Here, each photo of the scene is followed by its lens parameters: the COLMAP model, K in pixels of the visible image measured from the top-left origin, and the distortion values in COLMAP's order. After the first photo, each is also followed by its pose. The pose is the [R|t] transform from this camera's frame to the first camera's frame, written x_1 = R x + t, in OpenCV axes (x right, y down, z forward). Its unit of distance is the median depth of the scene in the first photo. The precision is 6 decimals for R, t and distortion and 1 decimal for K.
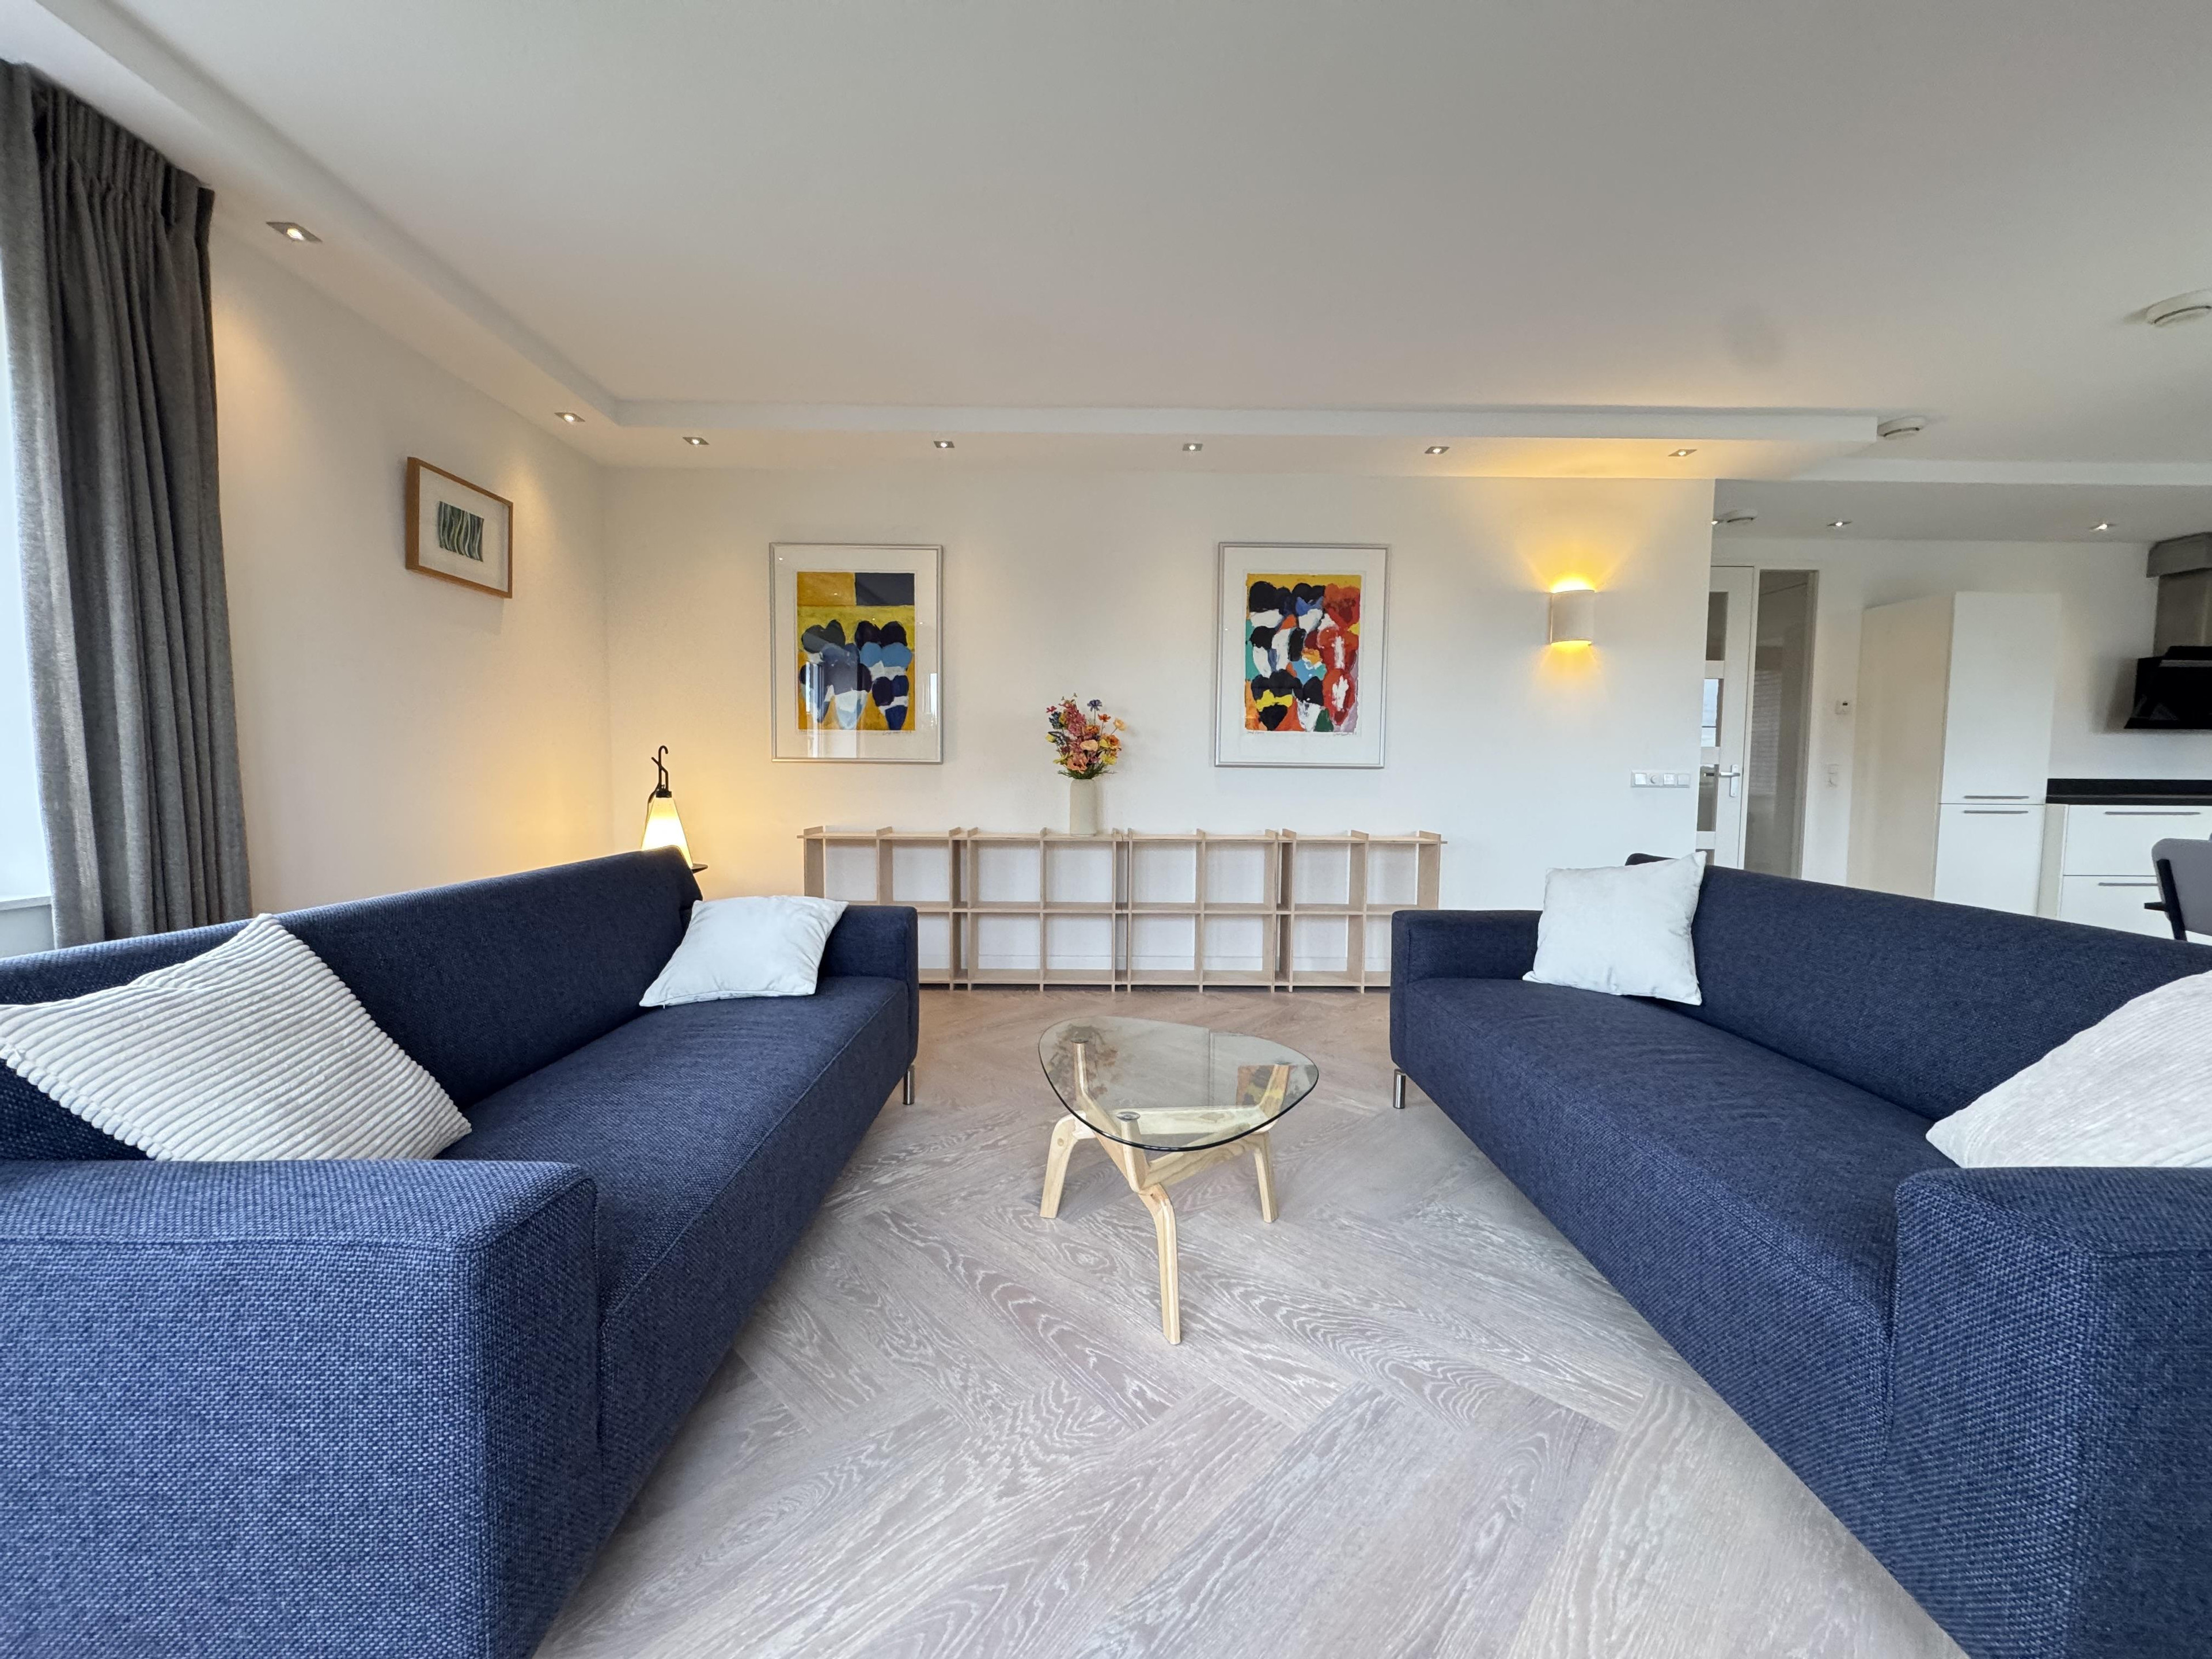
lens RADIAL K [[883.7, 0, 1110.3], [0, 883.7, 830.1], [0, 0, 1]] dist [-0.004580, 0.000754]
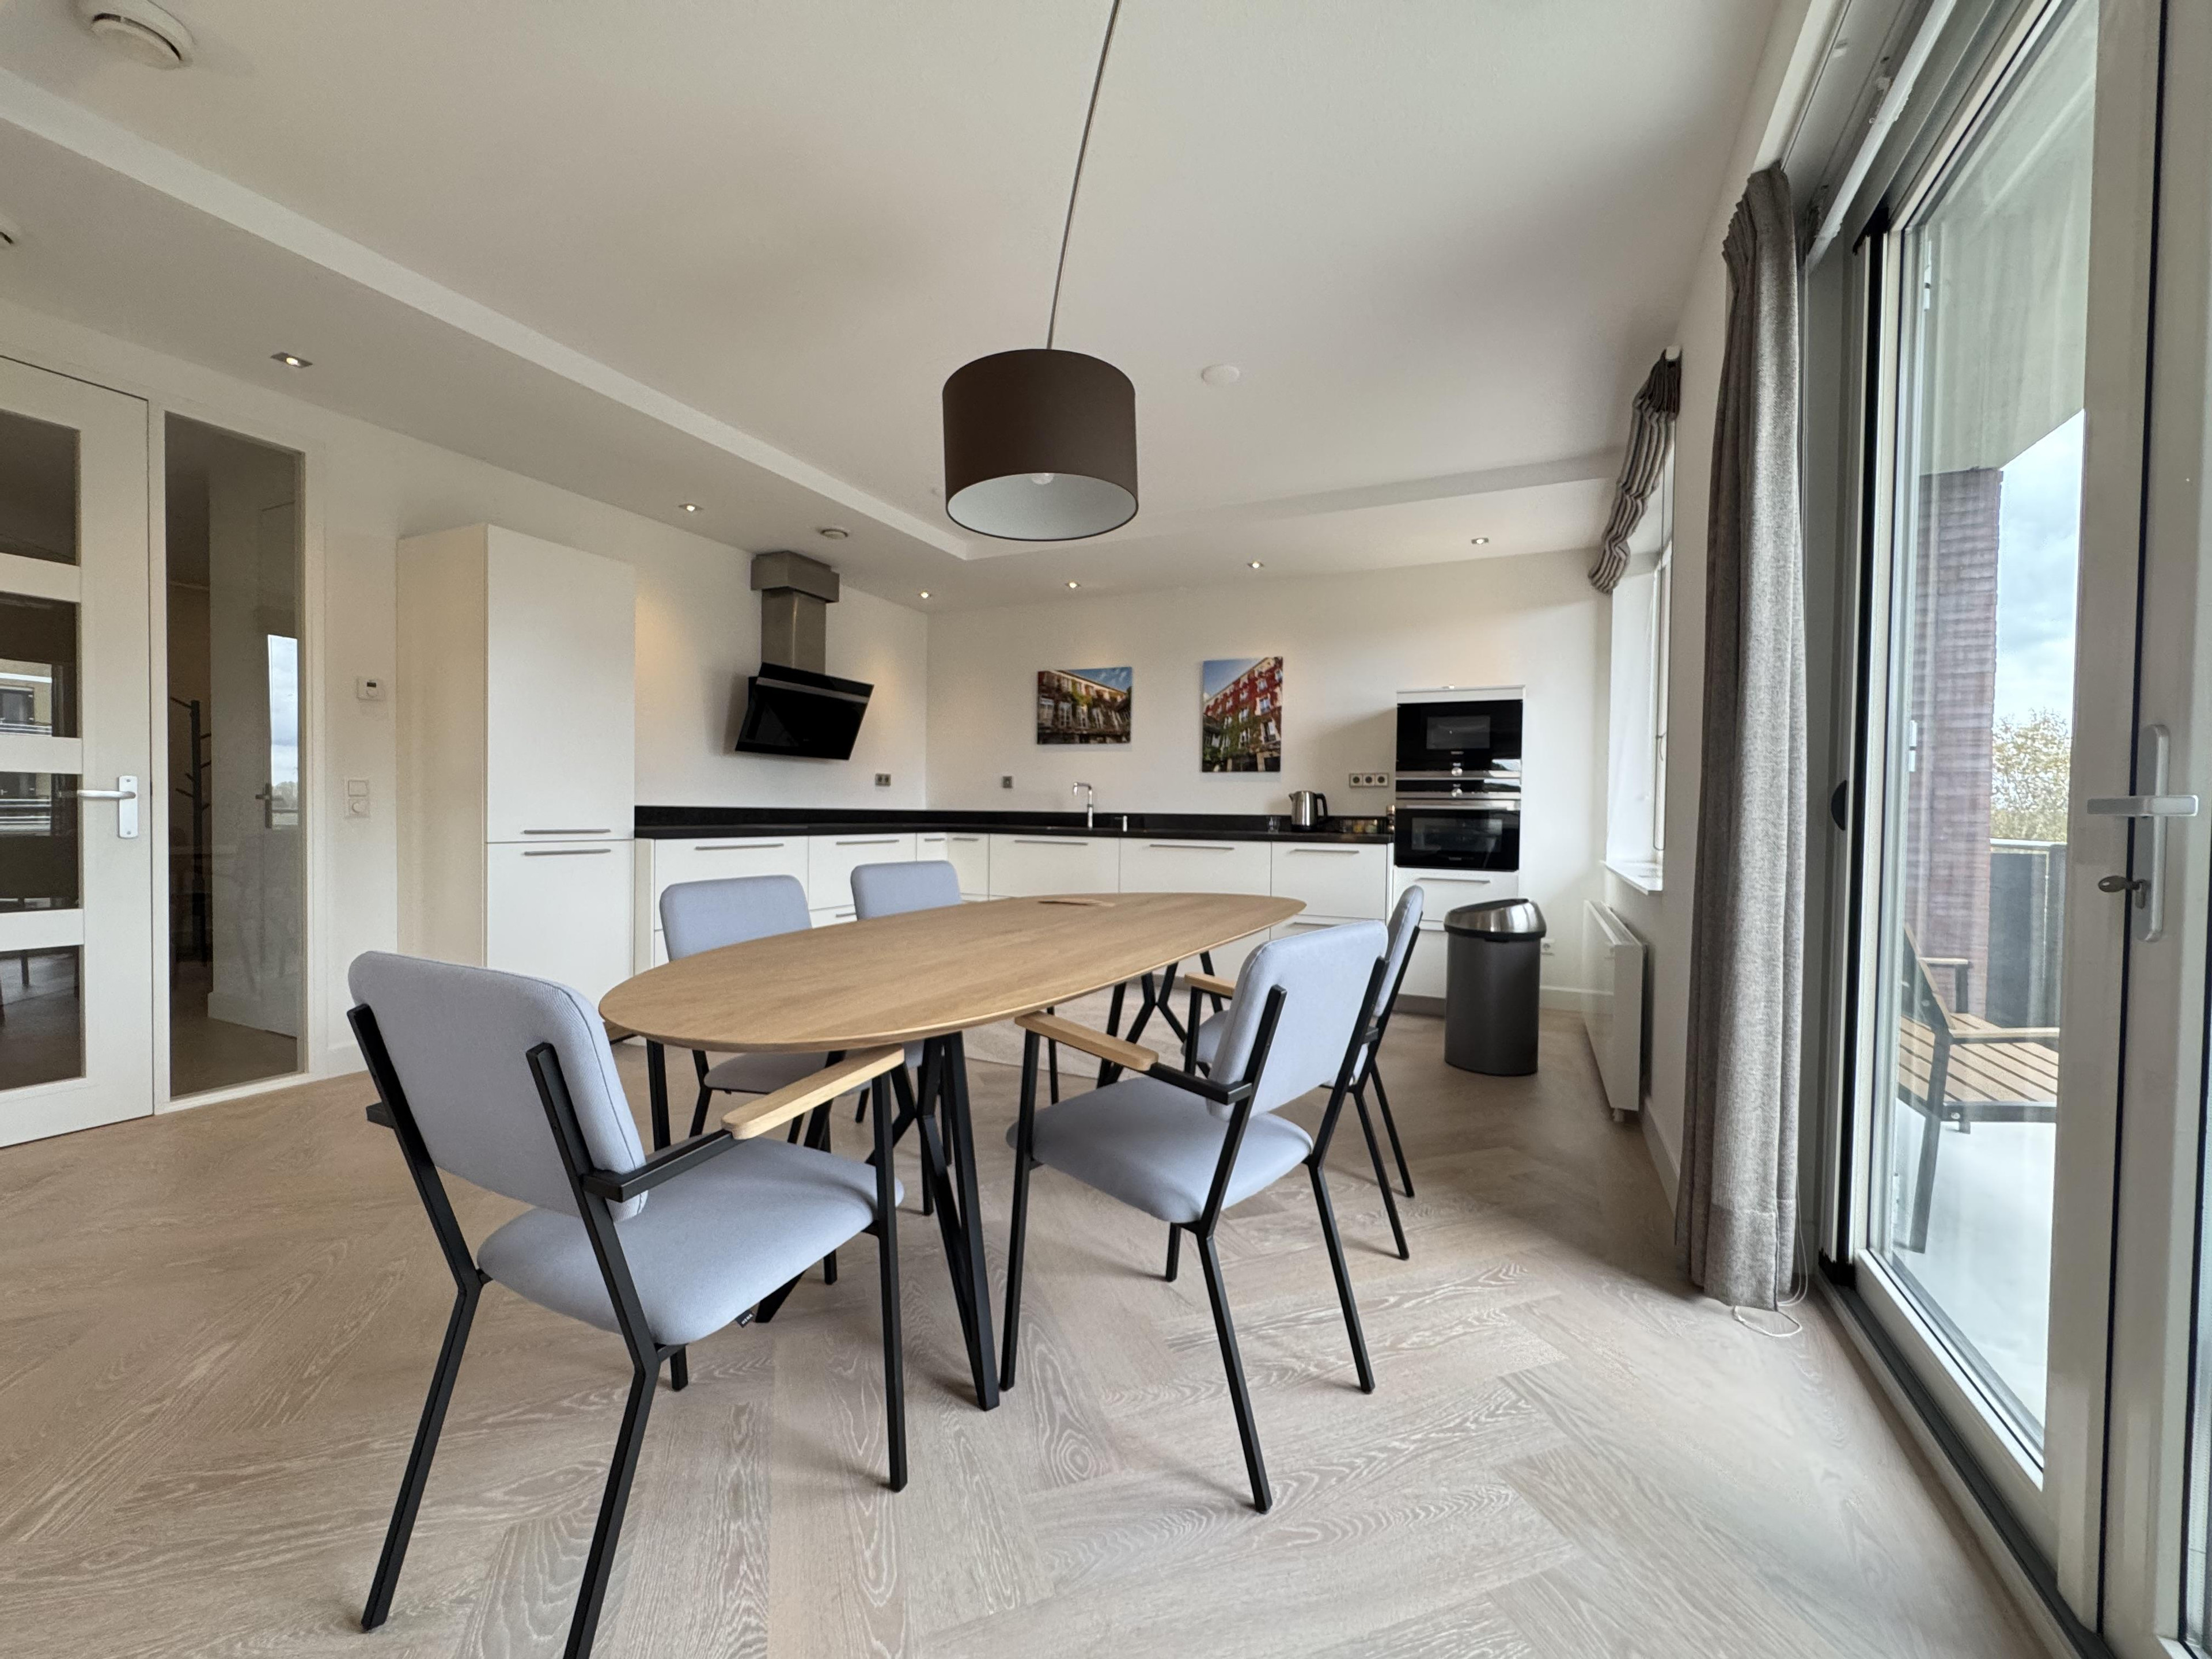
lens RADIAL K [[883.7, 0, 1104.8], [0, 883.7, 835.1], [0, 0, 1]] dist [-0.004580, 0.000754]
pose [[0.439603, -0.023433, 0.897886, 0.634013], [0.046118, 0.998930, 0.003491, -0.019124], [-0.897007, 0.039874, 0.440213, 0.335468]]
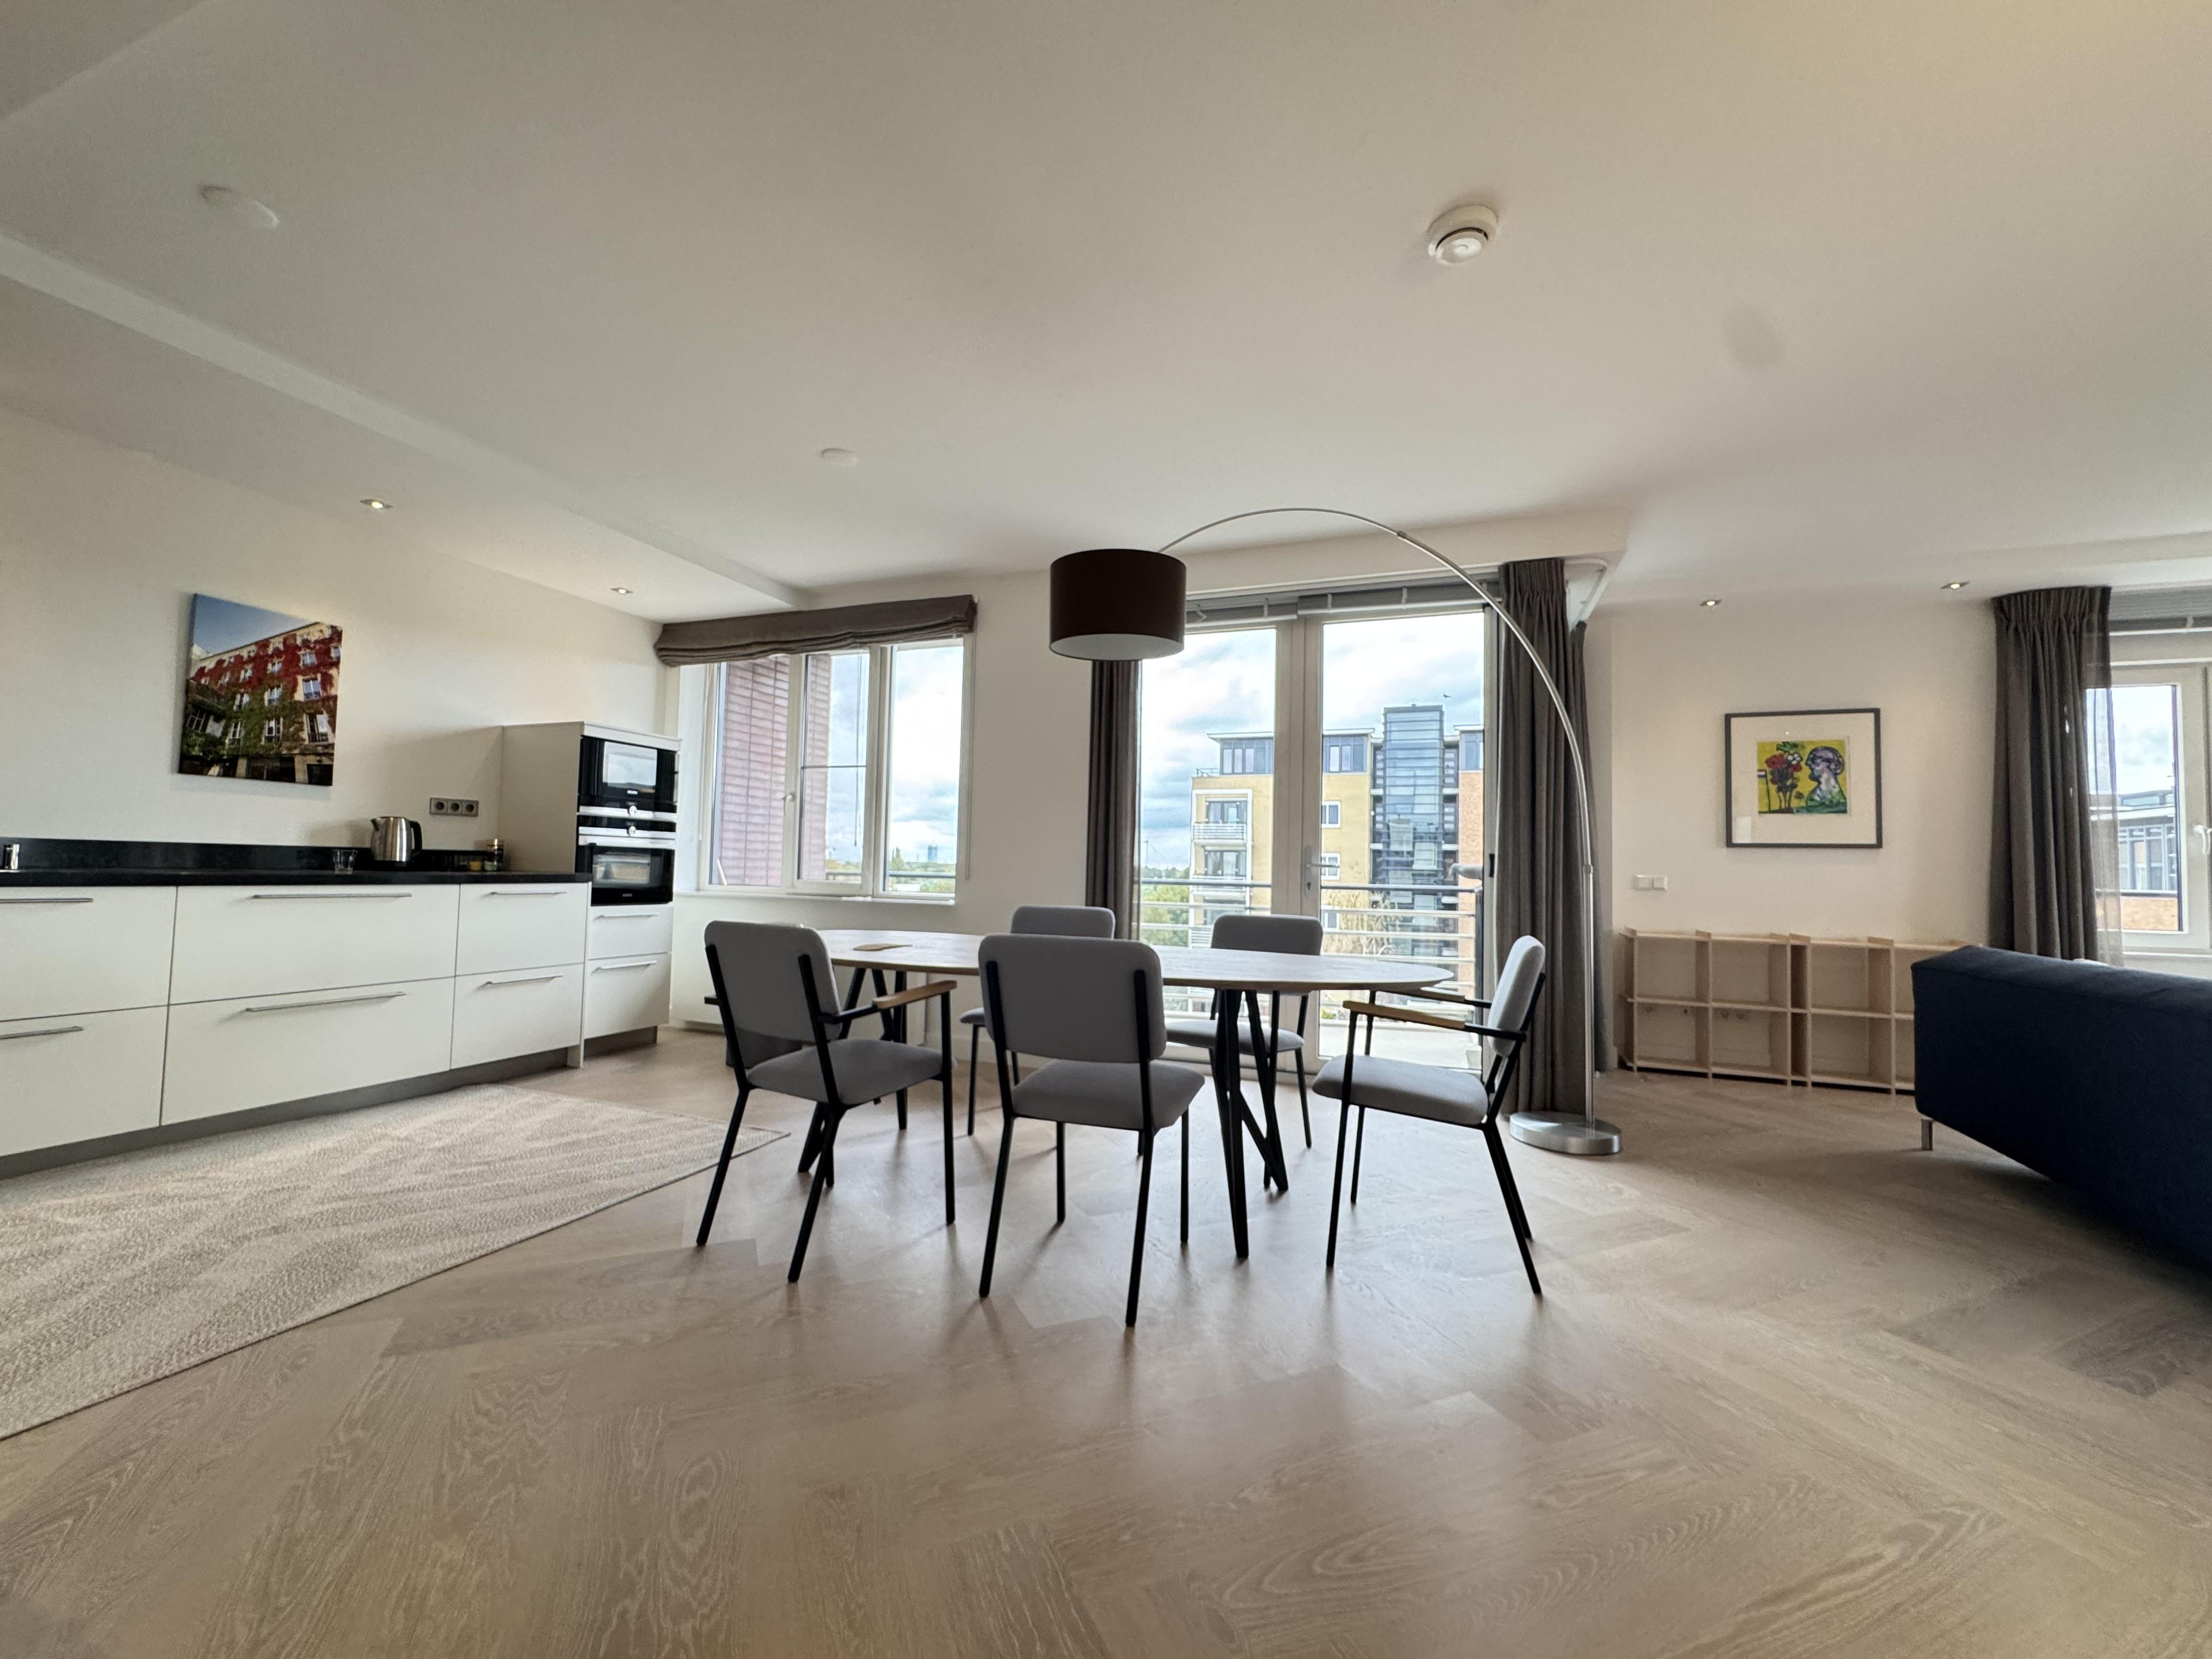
lens RADIAL K [[883.7, 0, 1108.7], [0, 883.7, 831.2], [0, 0, 1]] dist [-0.004580, 0.000754]
pose [[-0.929563, -0.011248, 0.368491, 0.812926], [-0.005270, 0.999838, 0.017226, -0.067651], [-0.368625, 0.014071, -0.929472, 1.212498]]
